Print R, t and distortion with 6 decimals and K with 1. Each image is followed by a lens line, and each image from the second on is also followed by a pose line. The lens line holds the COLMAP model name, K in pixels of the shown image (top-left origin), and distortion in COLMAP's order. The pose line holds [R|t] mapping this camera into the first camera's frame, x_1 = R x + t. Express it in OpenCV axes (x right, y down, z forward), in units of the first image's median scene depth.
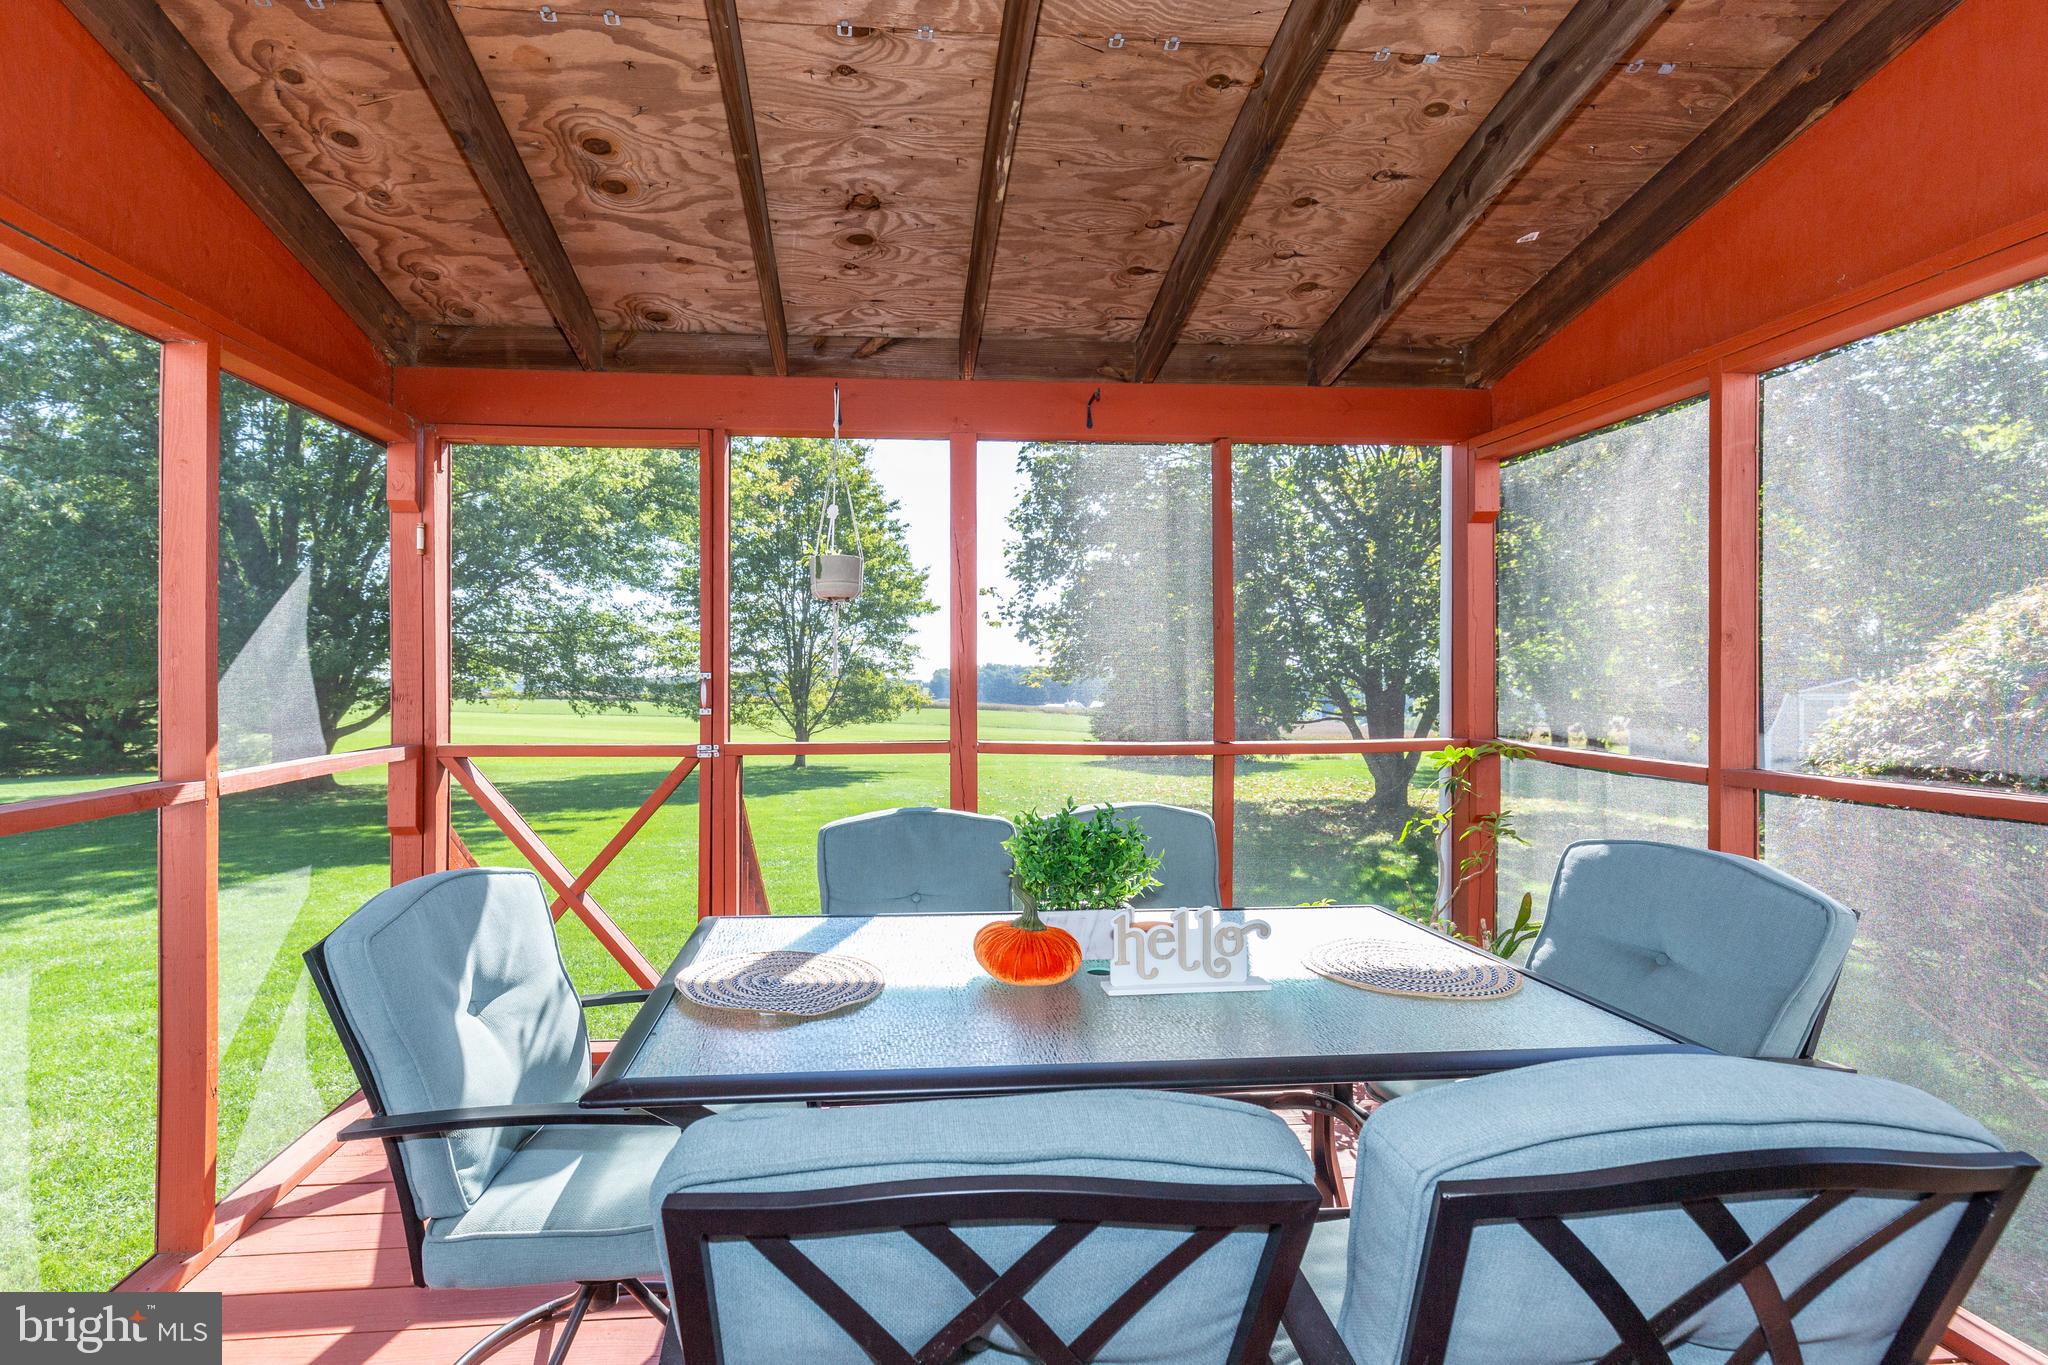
lens RADIAL K [[928.1, 0, 1006.1], [0, 928.1, 685.2], [0, 0, 1]] dist [-0.000810, -0.000246]
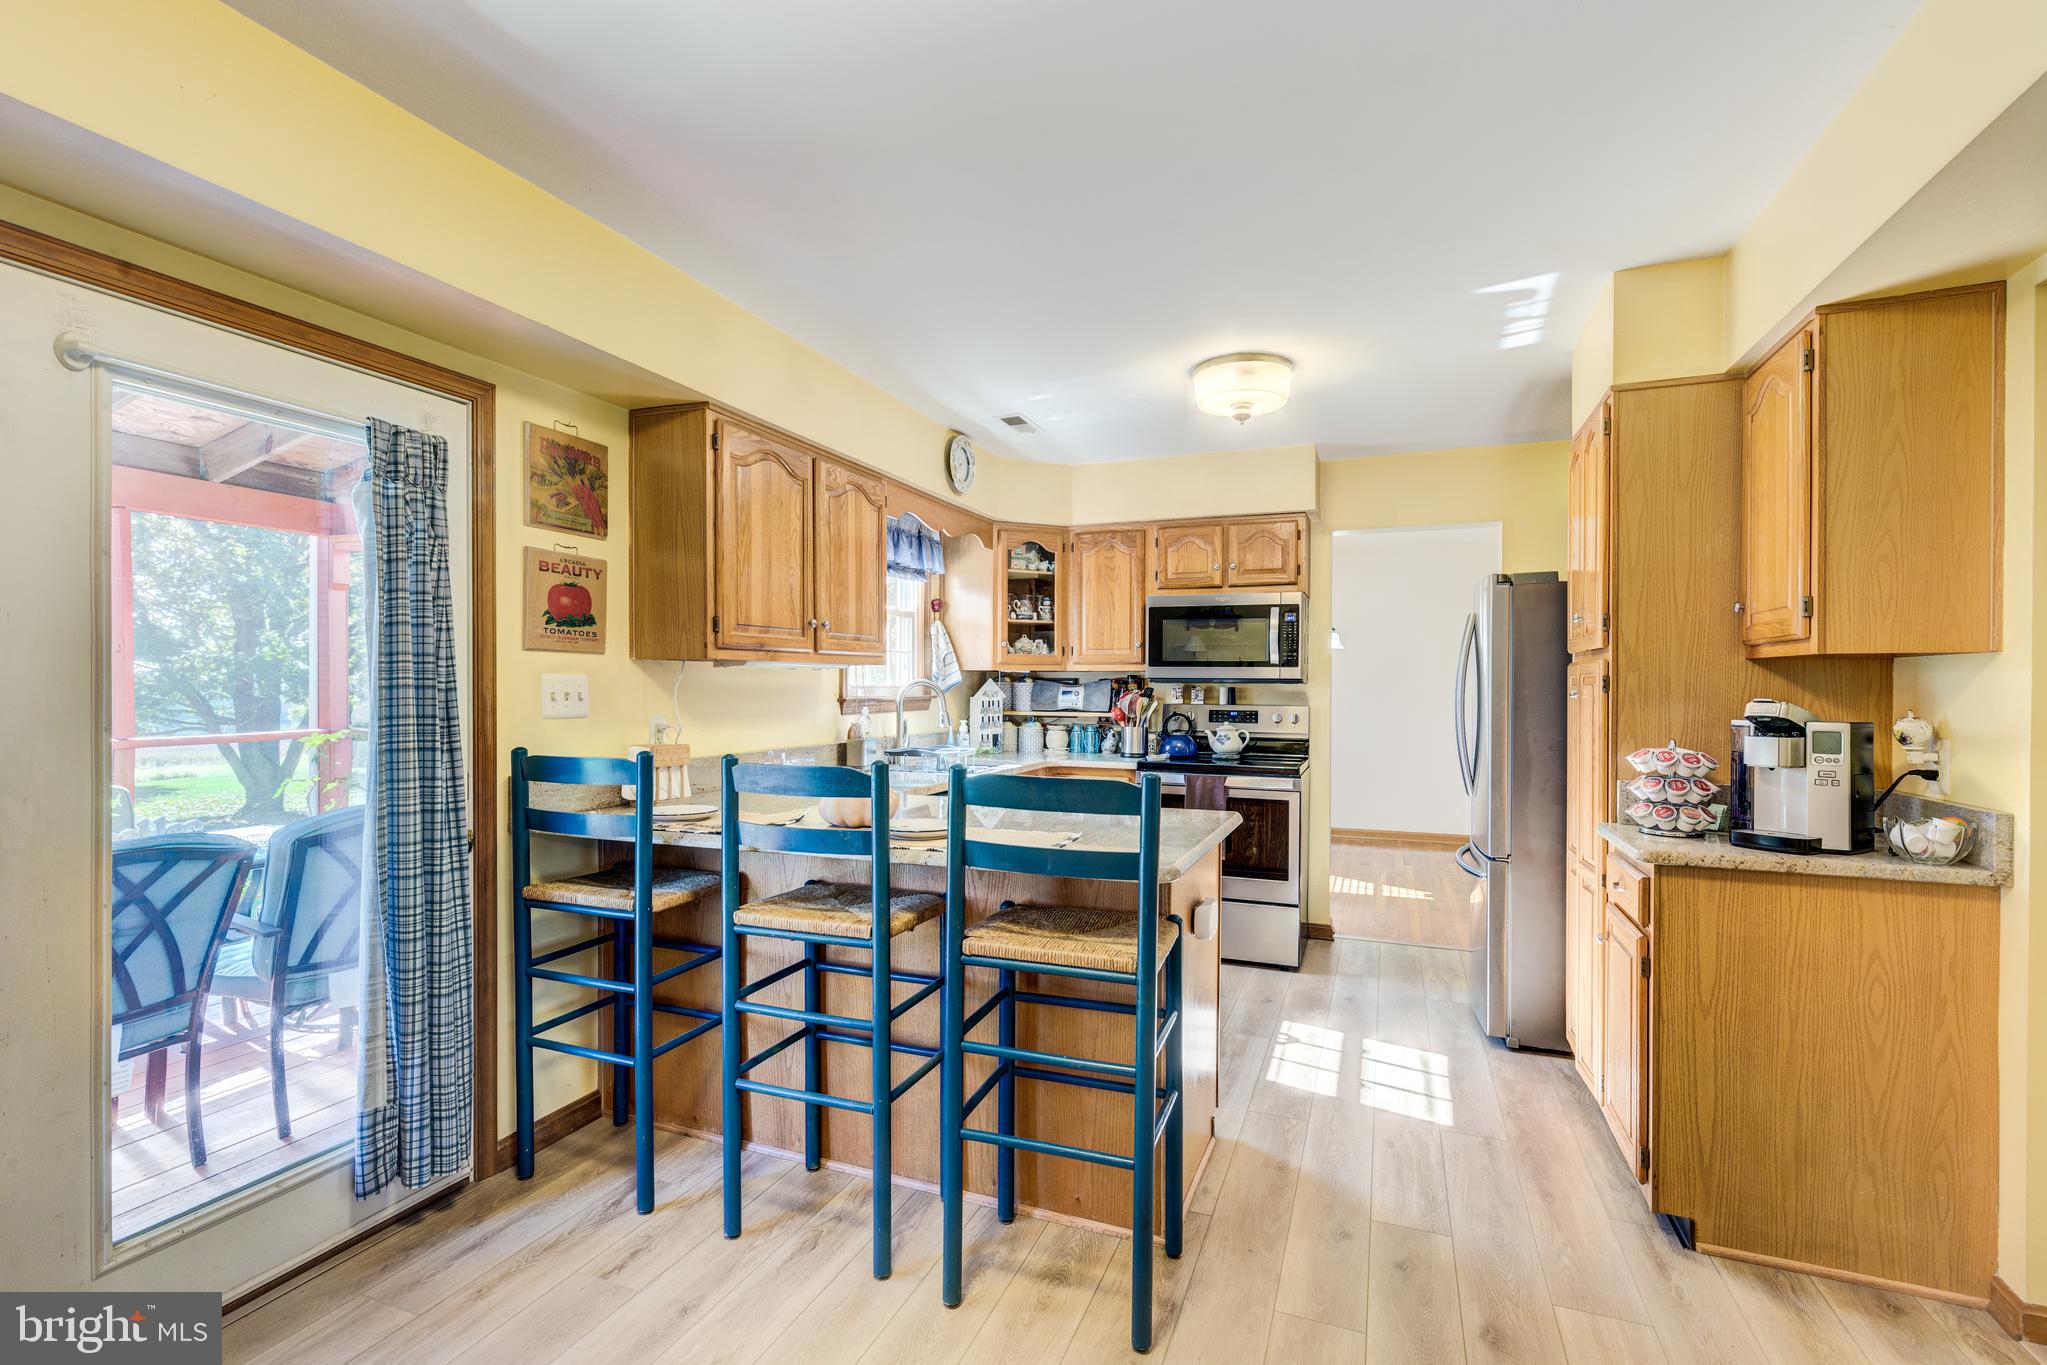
lens RADIAL K [[927.6, 0, 1005.6], [0, 927.6, 685.2], [0, 0, 1]] dist [-0.000810, -0.000246]
pose [[0.476963, 0.003036, 0.878918, -0.311259], [0.002857, 0.999983, -0.005005, -0.002092], [-0.878919, 0.004898, 0.476946, -0.704915]]
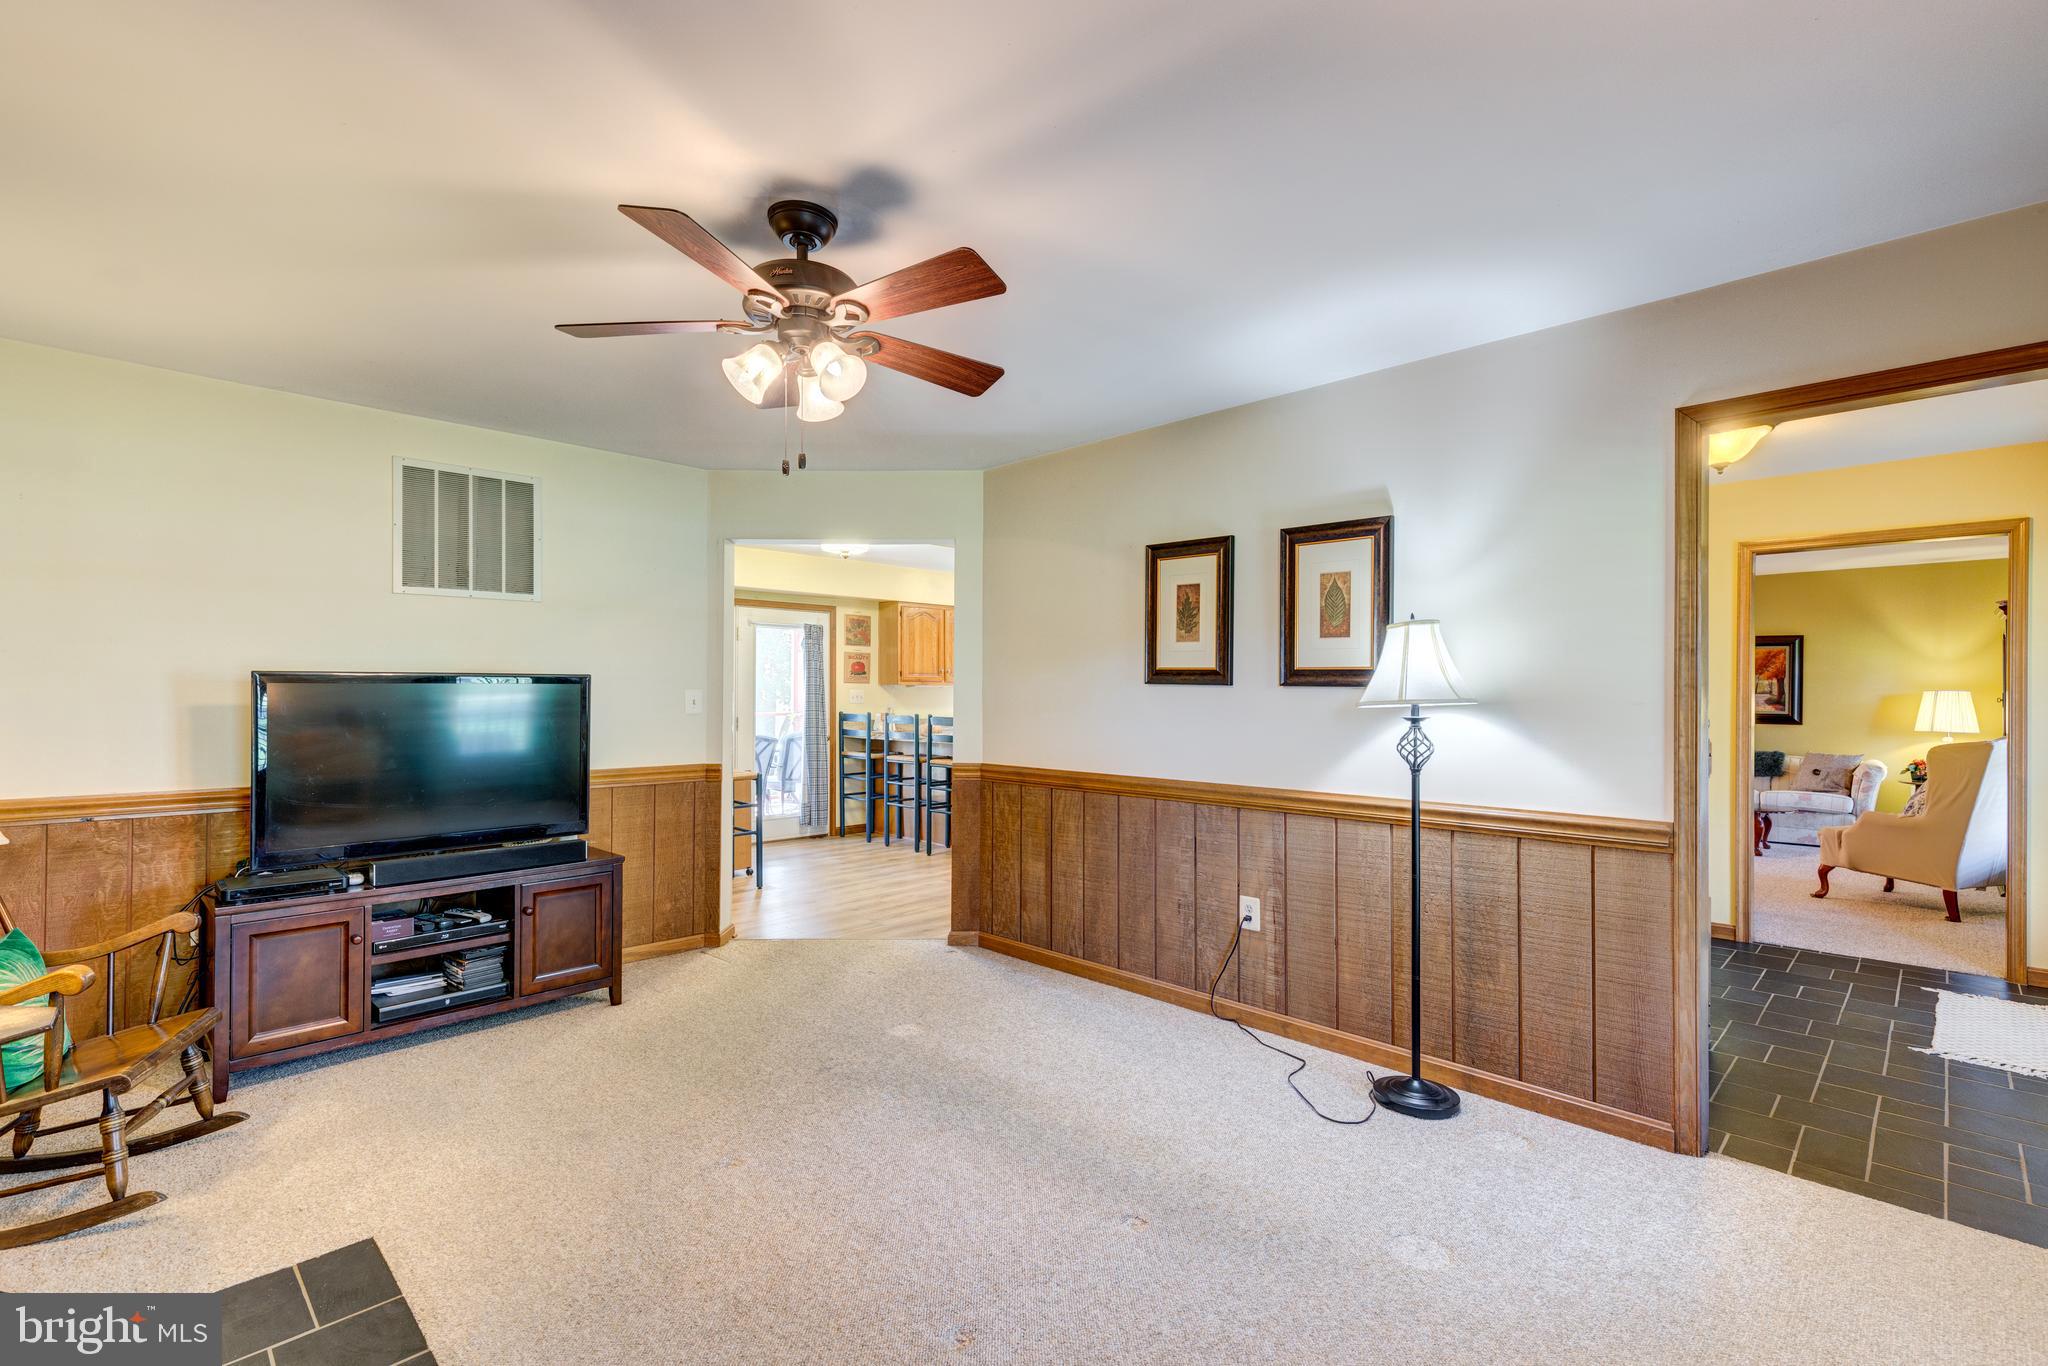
lens RADIAL K [[928.1, 0, 1006.1], [0, 928.1, 685.7], [0, 0, 1]] dist [-0.000810, -0.000246]
pose [[0.788511, 0.009569, 0.614947, -2.032393], [-0.002234, 0.999917, -0.012694, 0.009019], [-0.615017, 0.008636, 0.788467, -4.383537]]
